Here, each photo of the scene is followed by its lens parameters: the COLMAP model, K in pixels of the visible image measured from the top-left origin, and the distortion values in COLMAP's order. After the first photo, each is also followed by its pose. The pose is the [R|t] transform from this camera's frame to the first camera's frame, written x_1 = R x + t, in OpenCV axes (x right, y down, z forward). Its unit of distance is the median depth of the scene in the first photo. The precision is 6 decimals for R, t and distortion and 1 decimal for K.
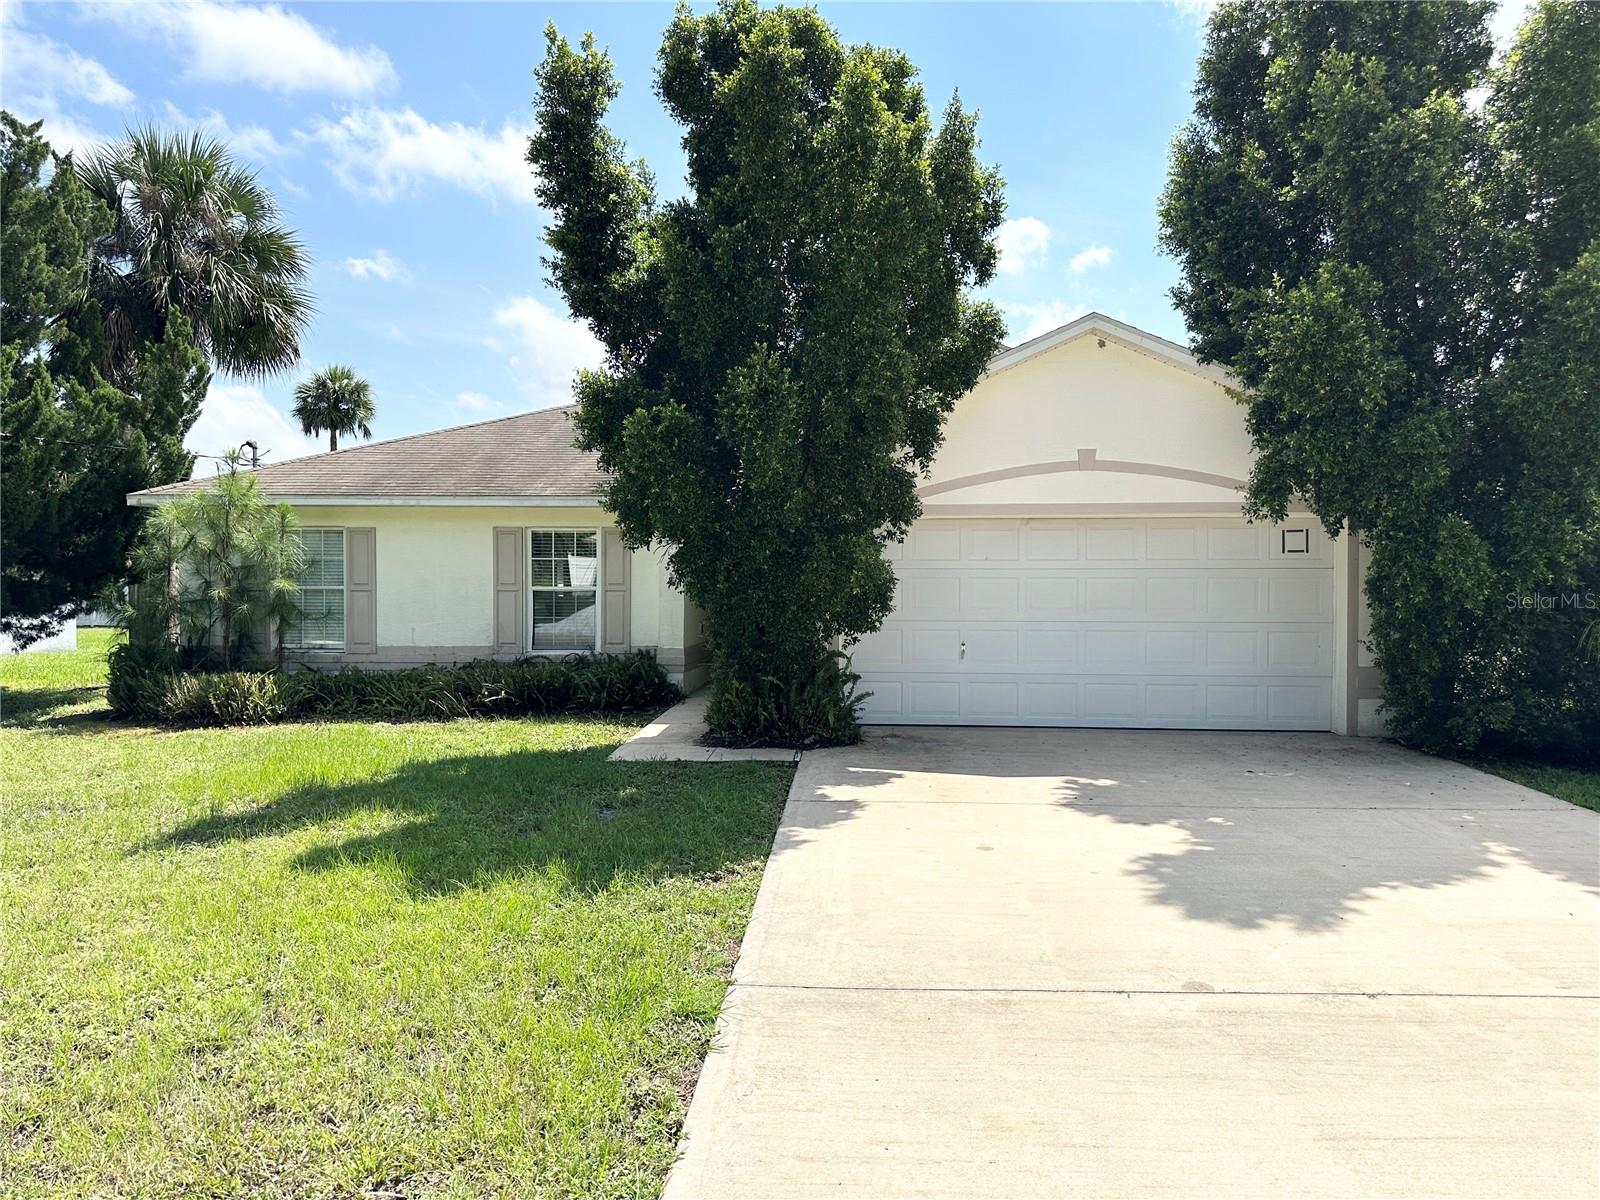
lens RADIAL K [[1163.6, 0, 801.0], [0, 1163.6, 601.2], [0, 0, 1]] dist [0.055168, -0.007091]
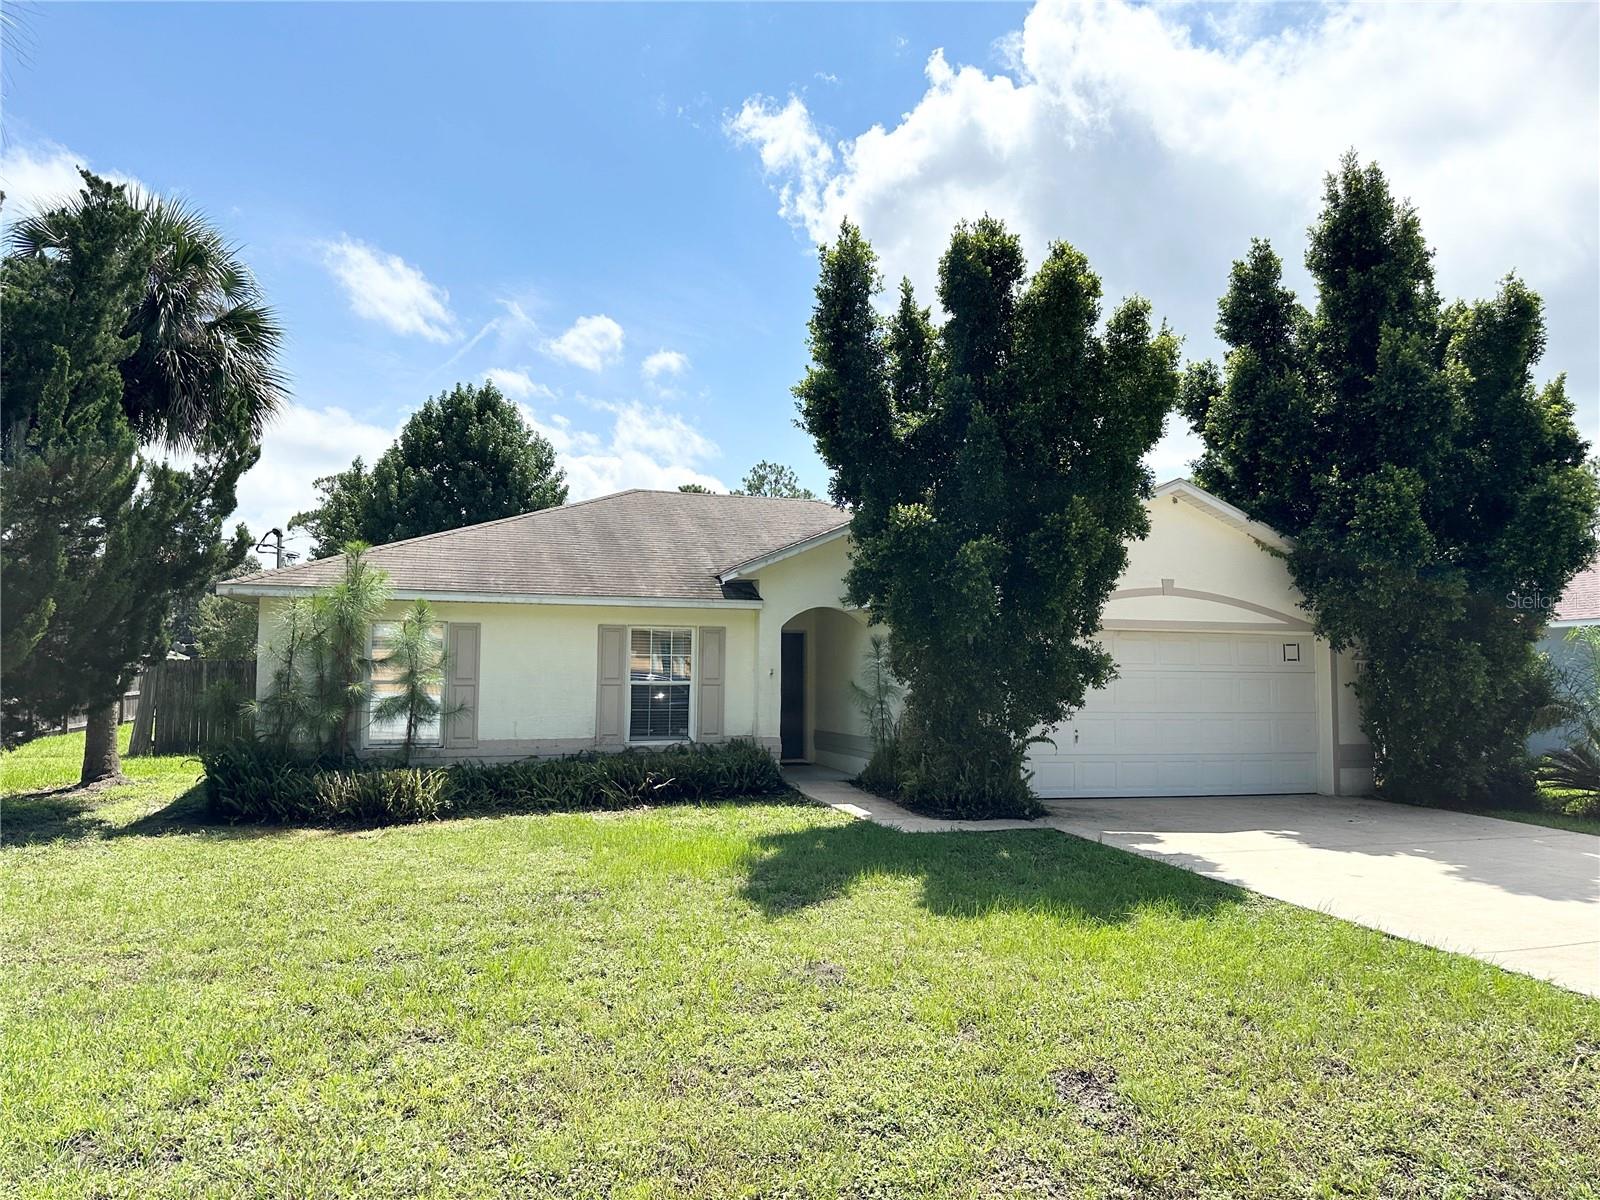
lens RADIAL K [[1163.6, 0, 795.2], [0, 1163.6, 598.7], [0, 0, 1]] dist [0.055168, -0.007091]
pose [[0.930422, 0.028641, 0.365370, -0.490366], [-0.000574, 0.997054, -0.076697, -0.006286], [-0.366490, 0.071151, 0.927697, -0.045281]]
